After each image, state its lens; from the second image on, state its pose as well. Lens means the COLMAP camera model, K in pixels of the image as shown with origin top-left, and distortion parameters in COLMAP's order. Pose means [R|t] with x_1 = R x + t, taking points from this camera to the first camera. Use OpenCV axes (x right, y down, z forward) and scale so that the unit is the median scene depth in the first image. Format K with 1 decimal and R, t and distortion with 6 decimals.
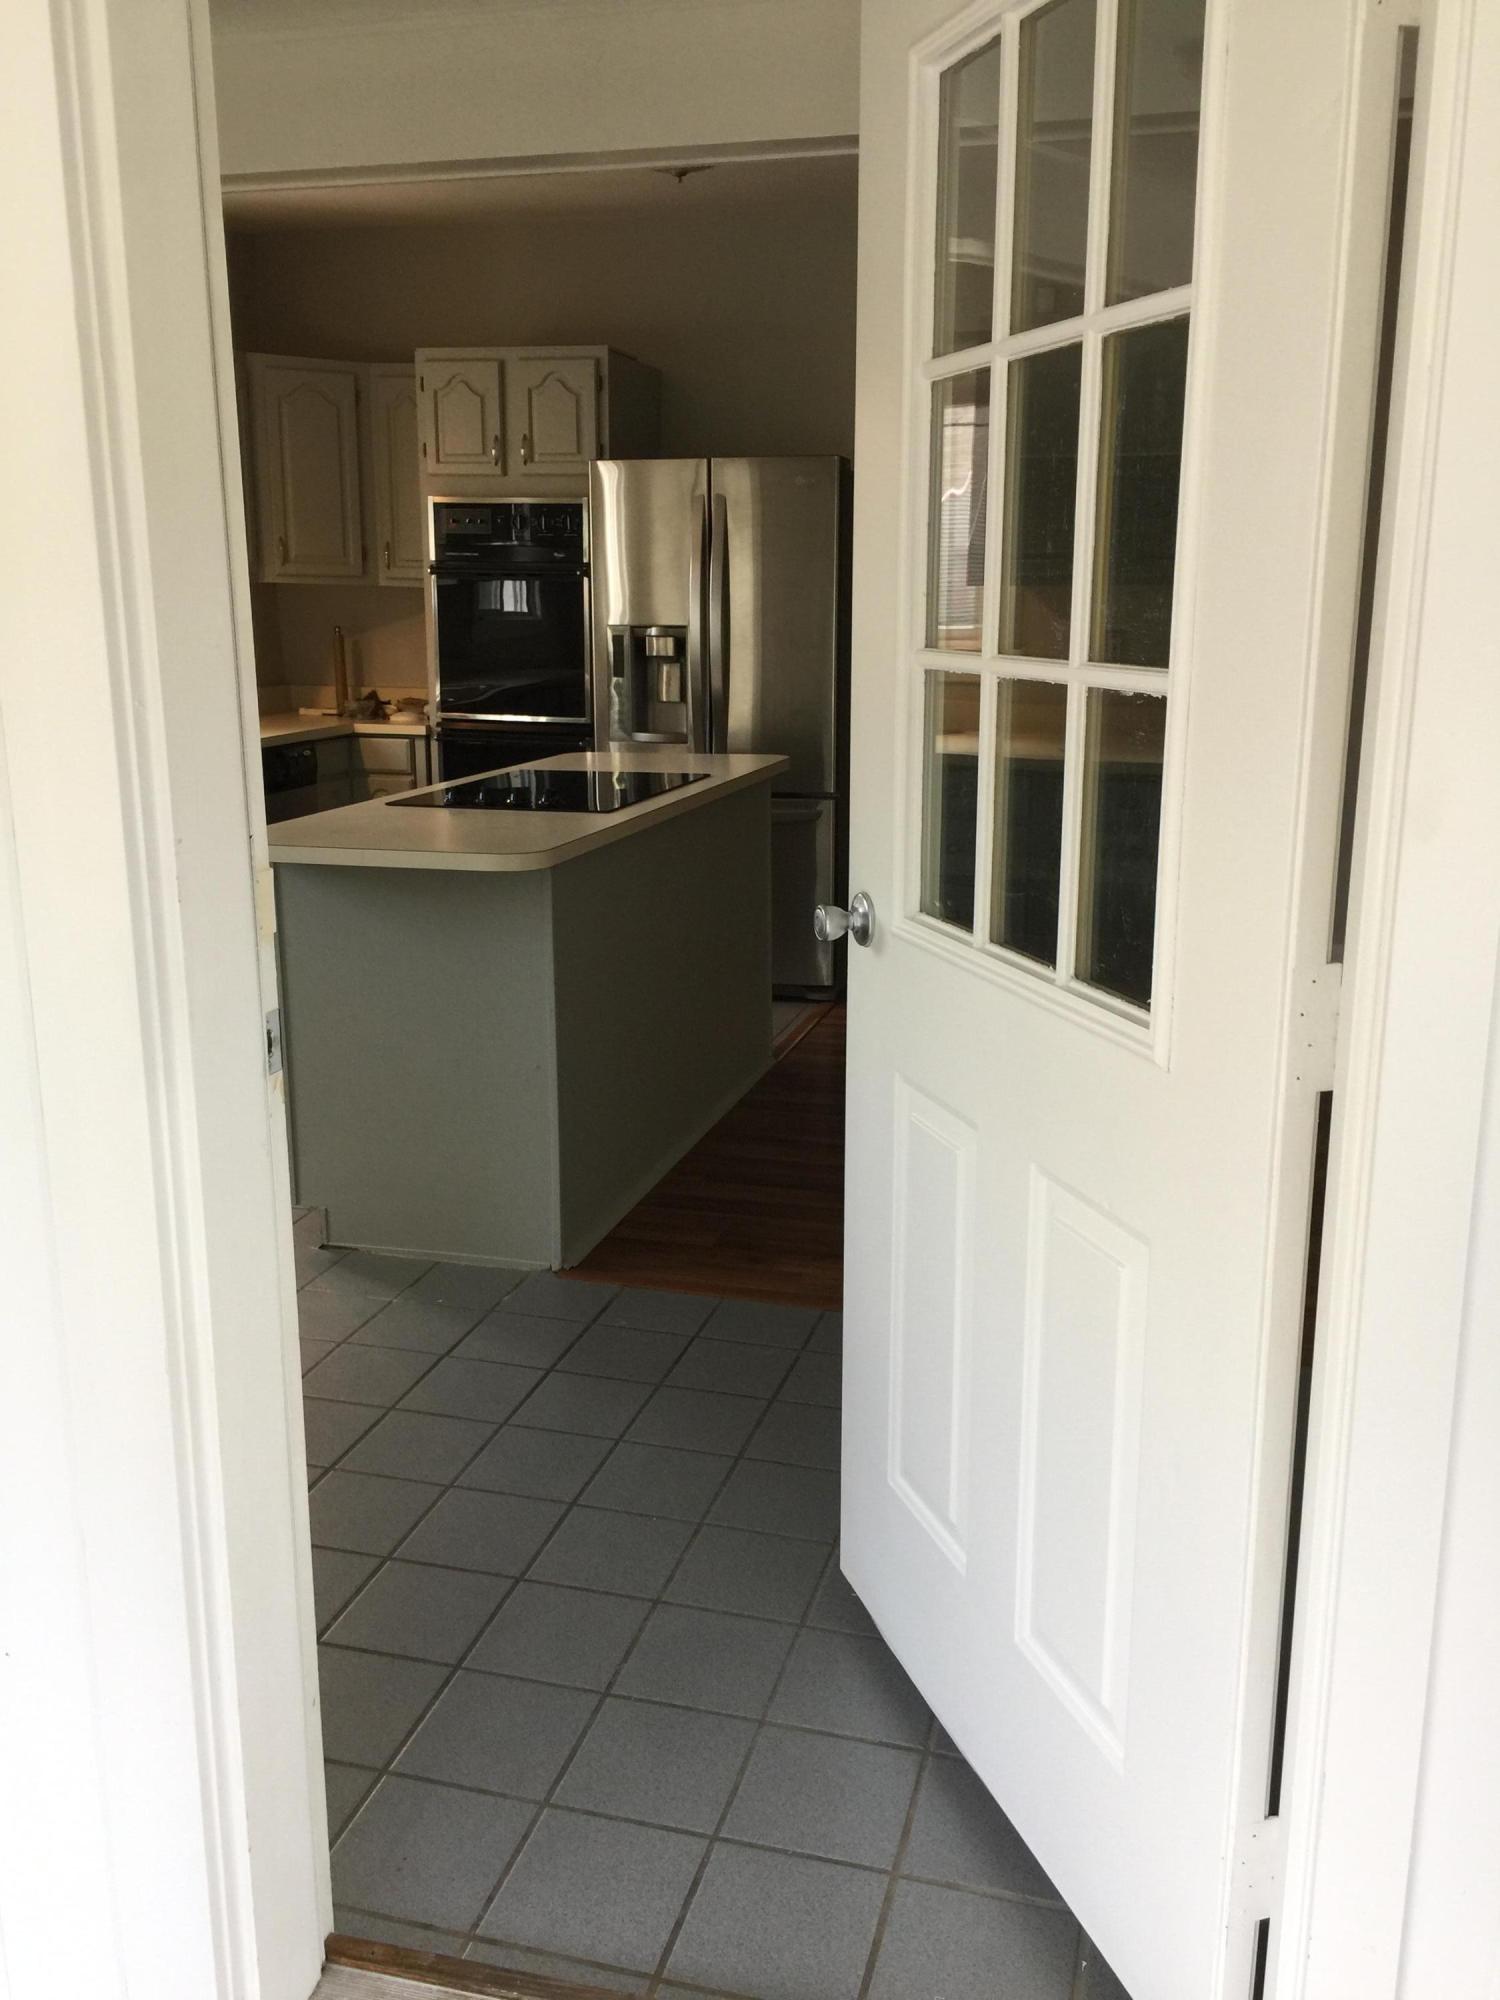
lens RADIAL K [[1716.2, 0, 748.7], [0, 1716.2, 992.9], [0, 0, 1]] dist [0.056827, -0.075816]
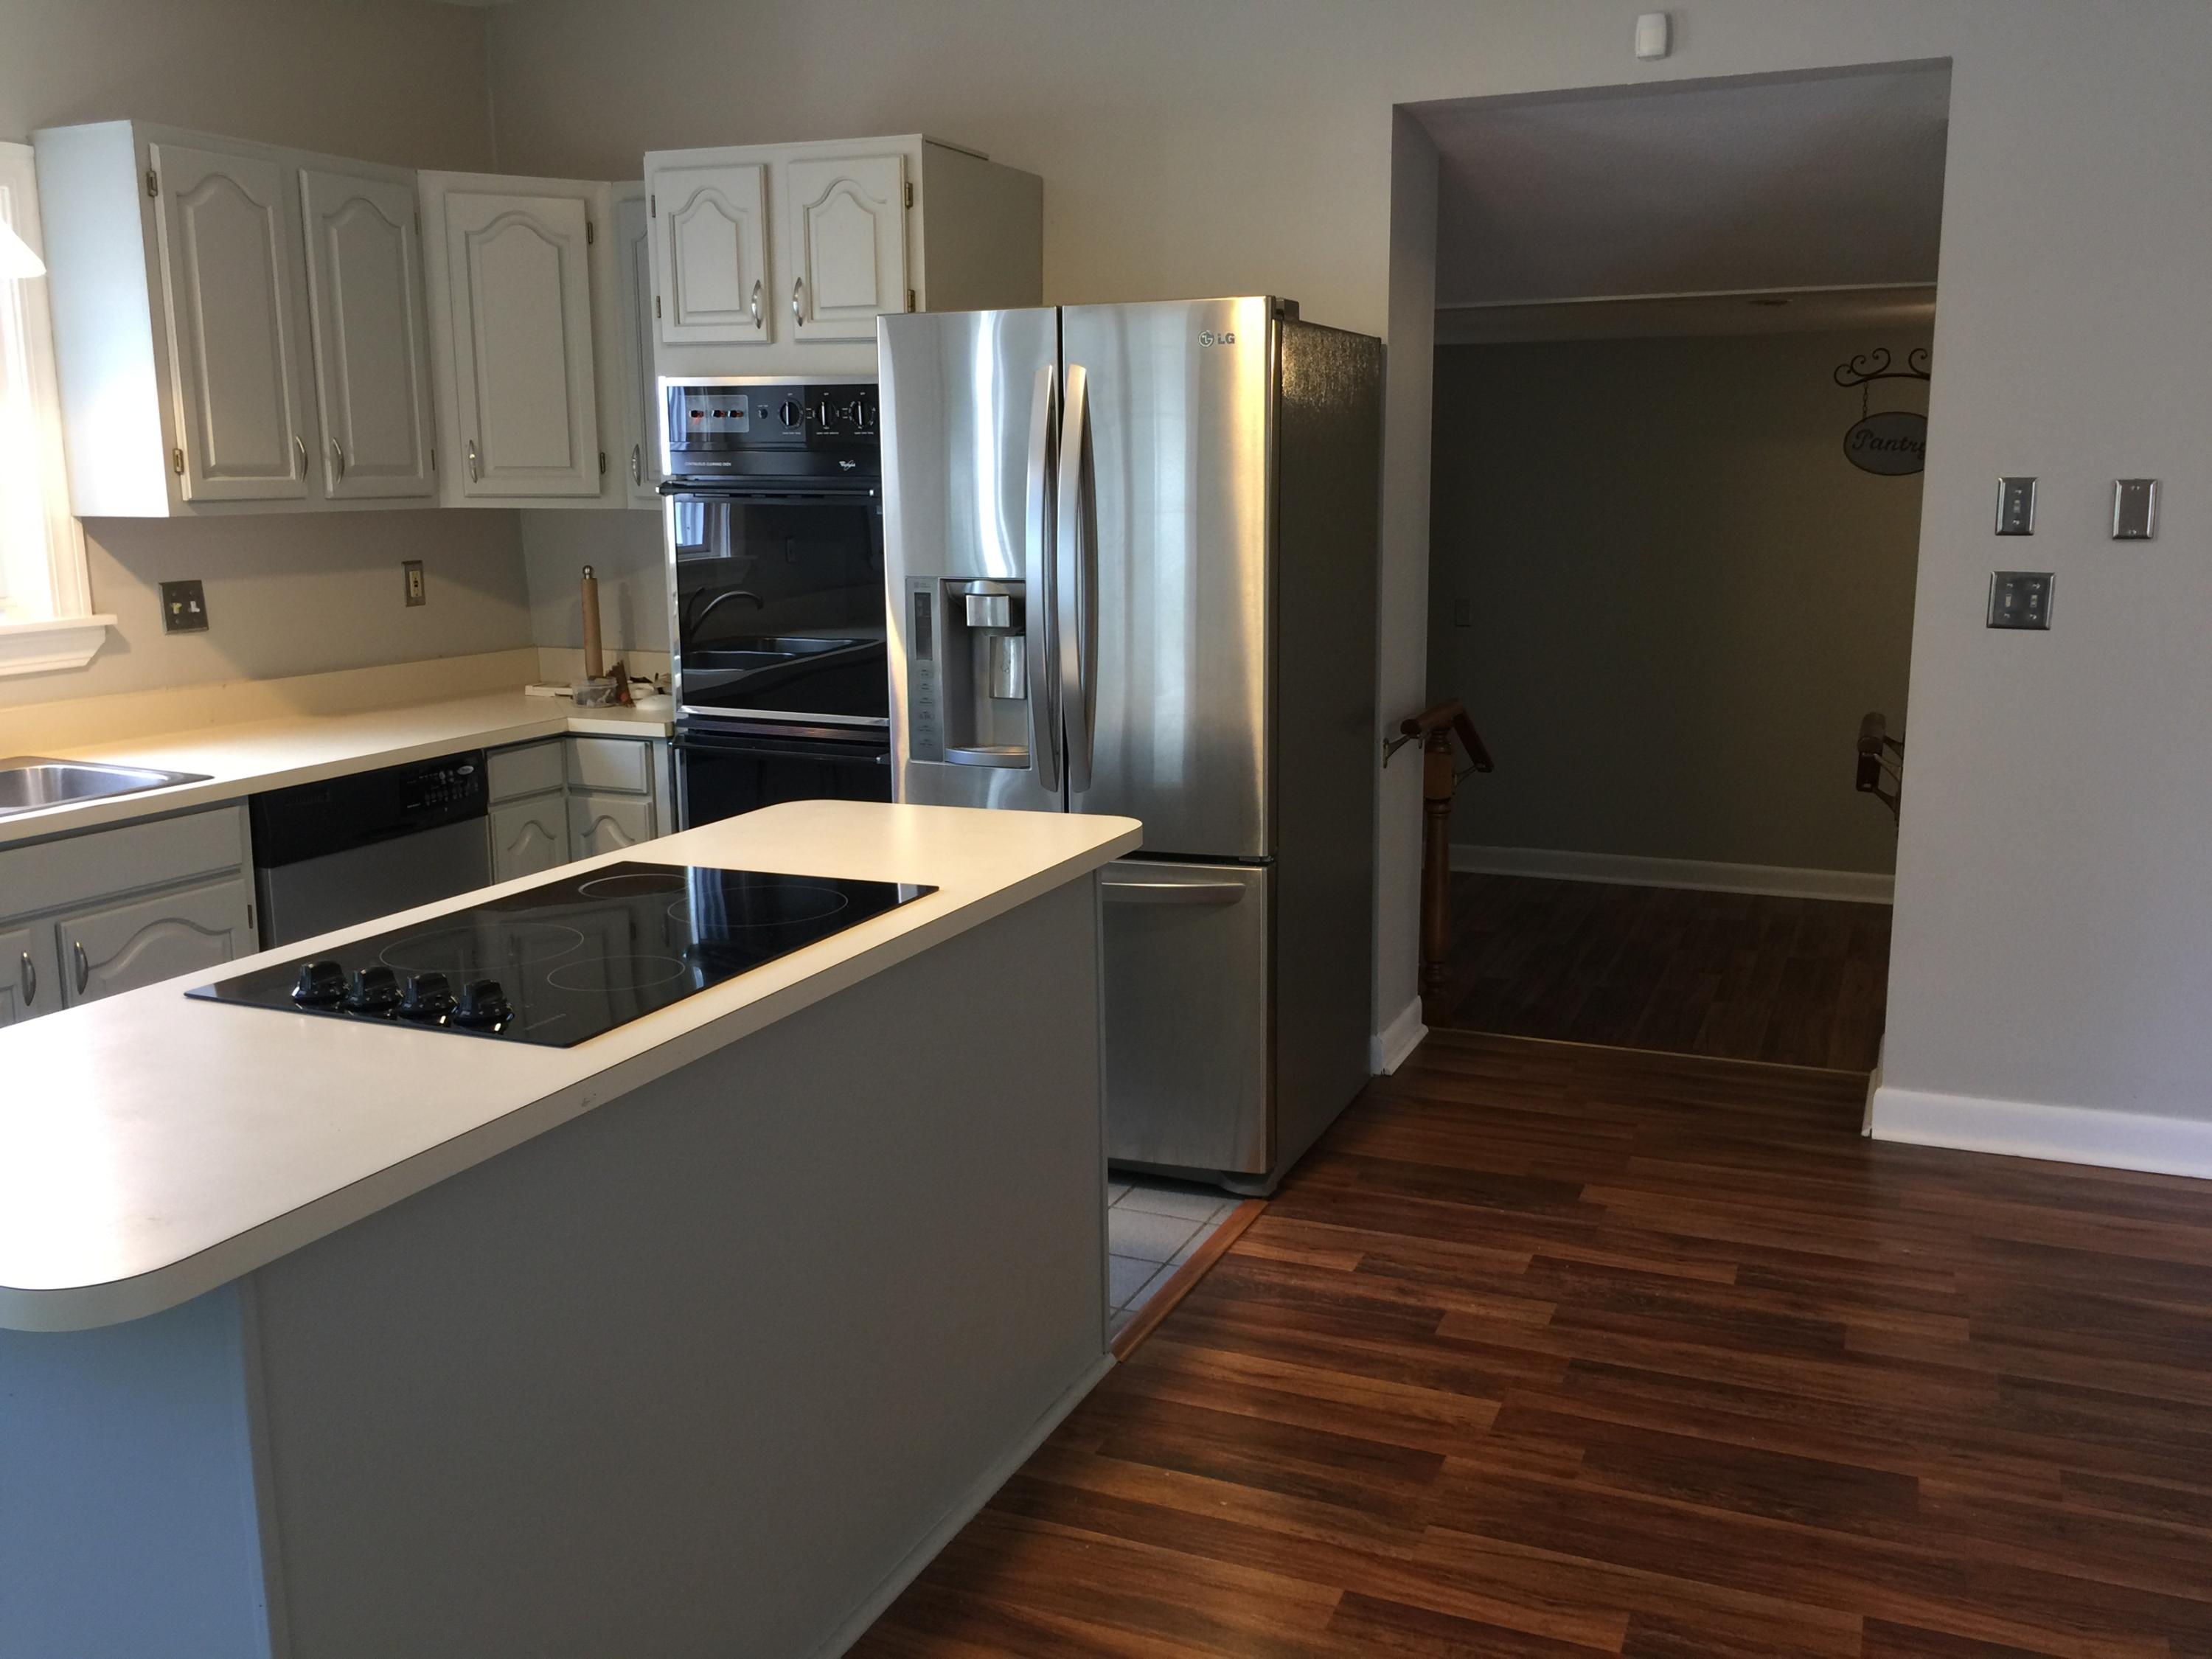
lens RADIAL K [[1898.1, 0, 1098.9], [0, 1898.1, 817.6], [0, 0, 1]] dist [0.056827, -0.075816]
pose [[0.988594, 0.016886, -0.149653, 0.087655], [-0.024151, 0.998610, -0.046855, -0.094855], [0.148654, 0.049935, 0.987628, 0.332227]]
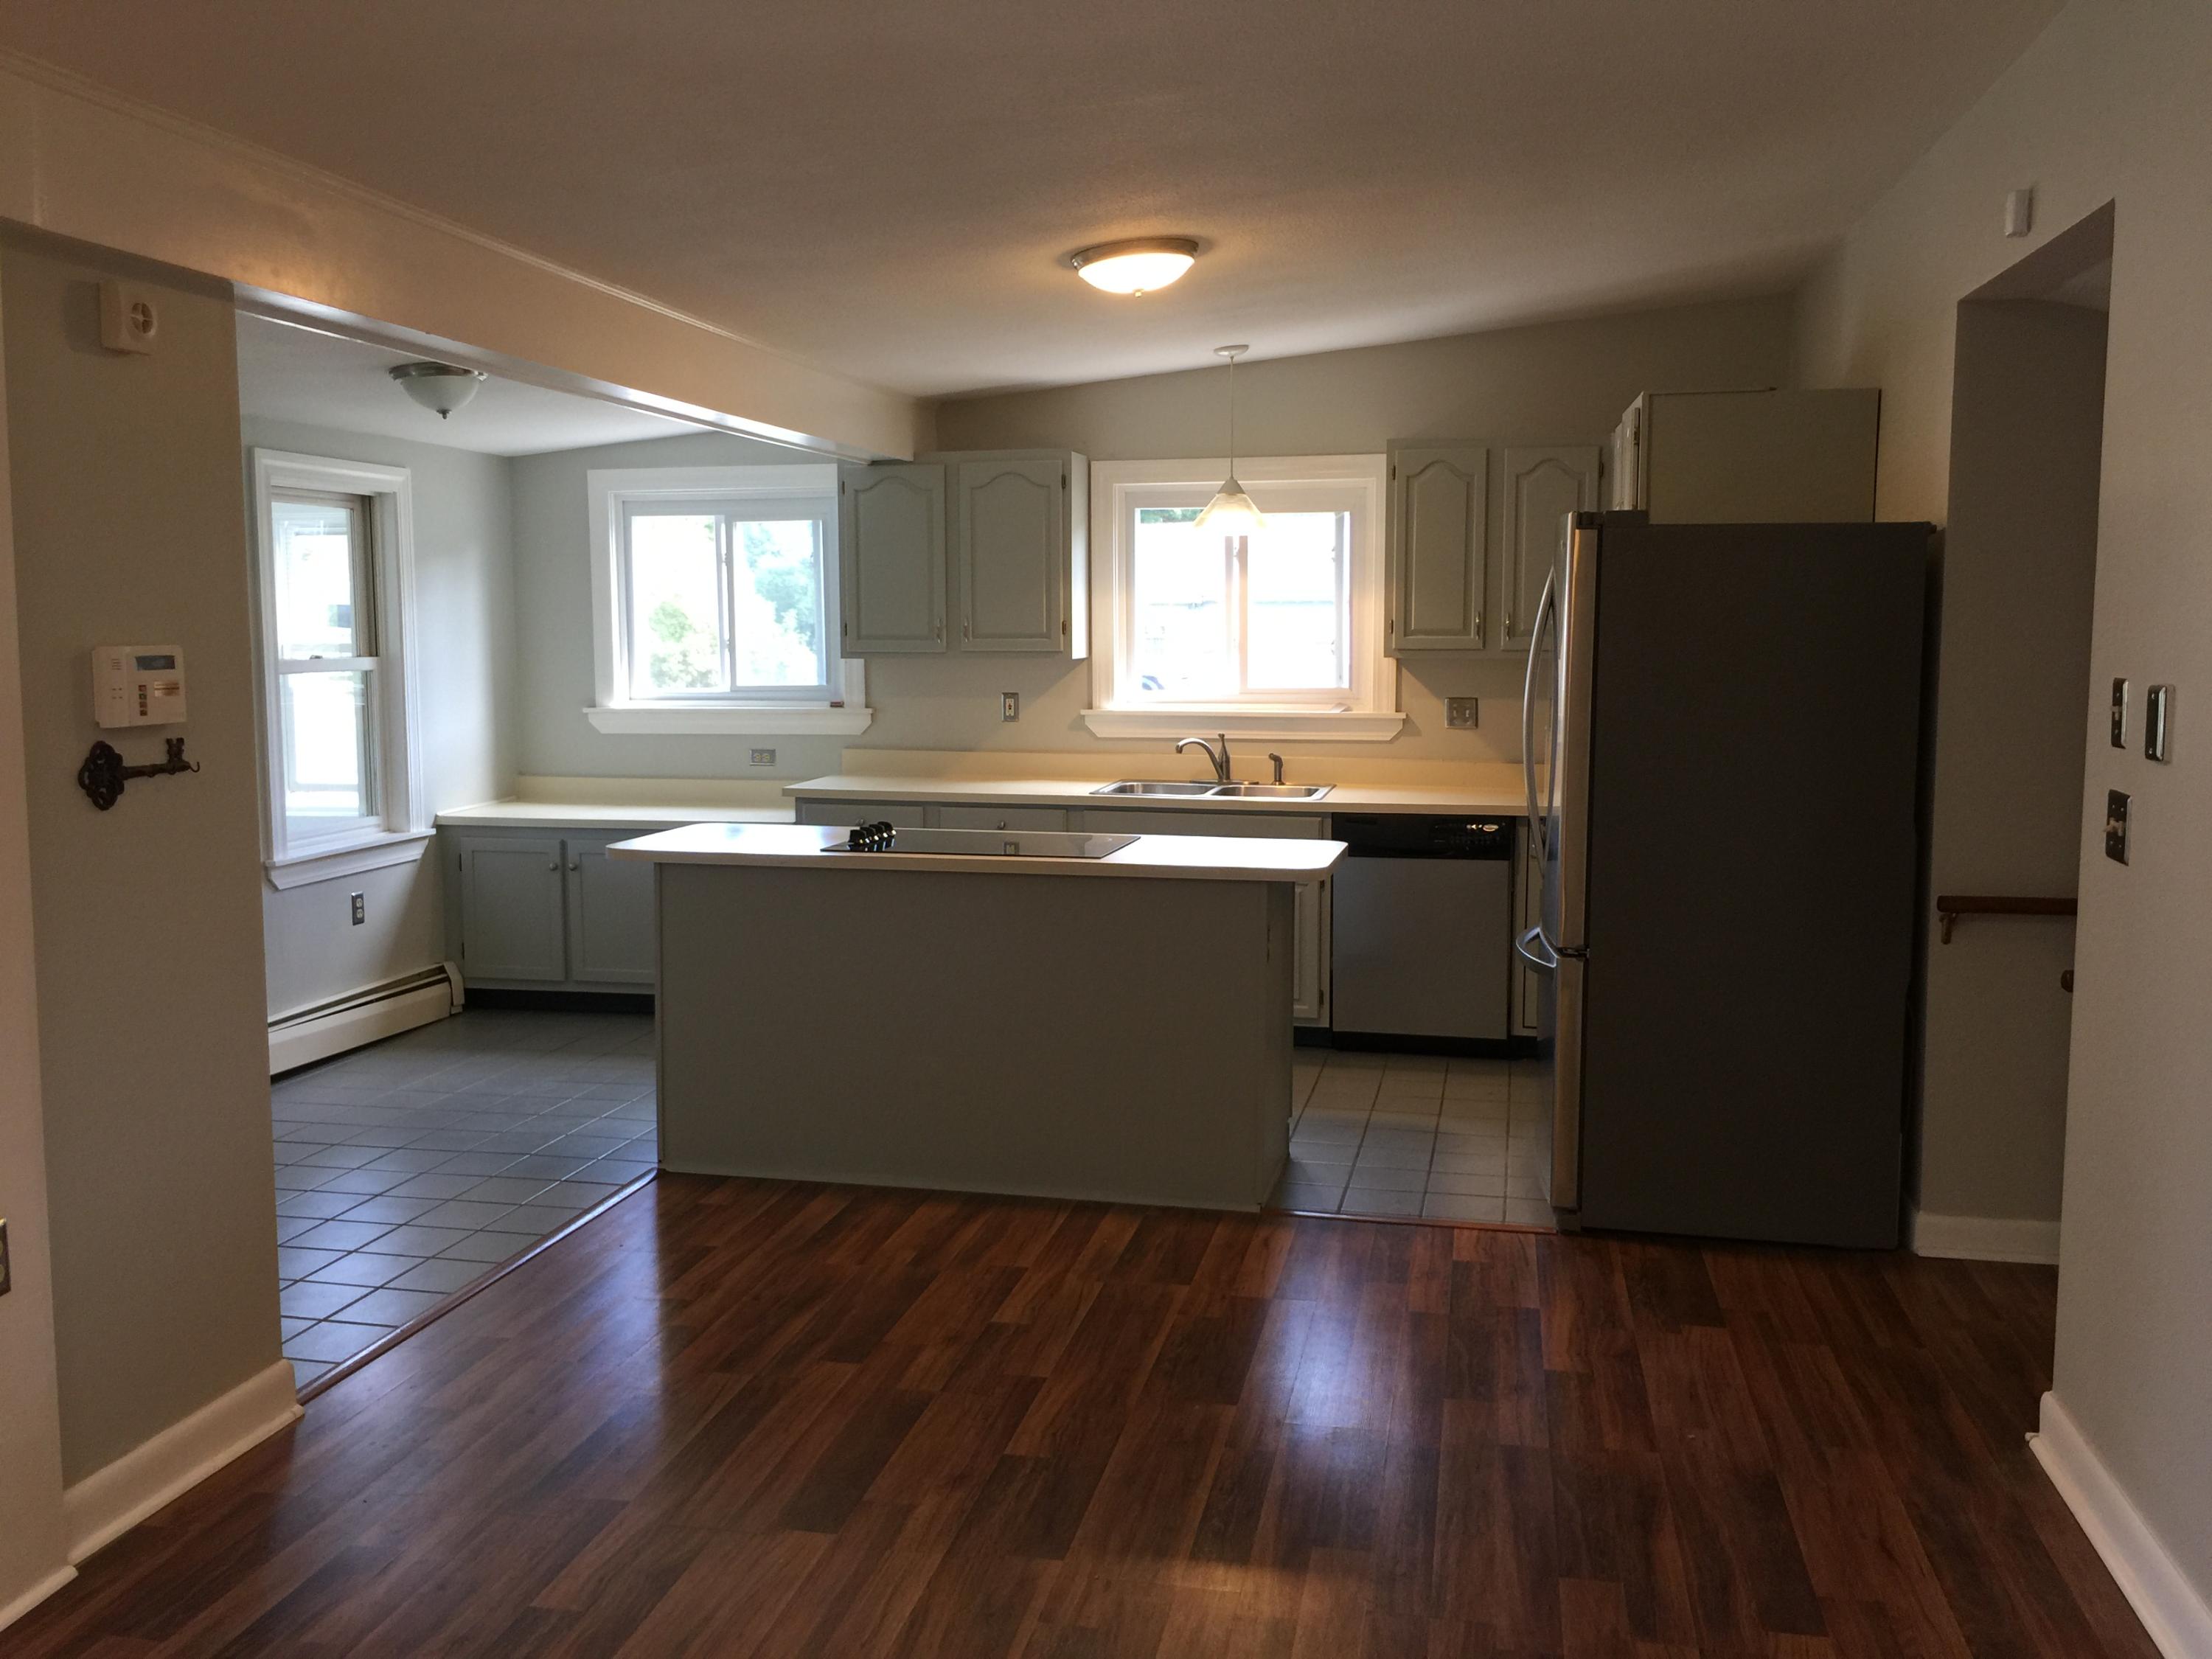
lens RADIAL K [[1898.1, 0, 1099.9], [0, 1898.1, 822.2], [0, 0, 1]] dist [0.056827, -0.075816]
pose [[0.054167, 0.106887, -0.992795, 0.822342], [-0.235562, 0.967560, 0.091317, -0.191178], [0.970349, 0.228918, 0.077588, 0.705312]]
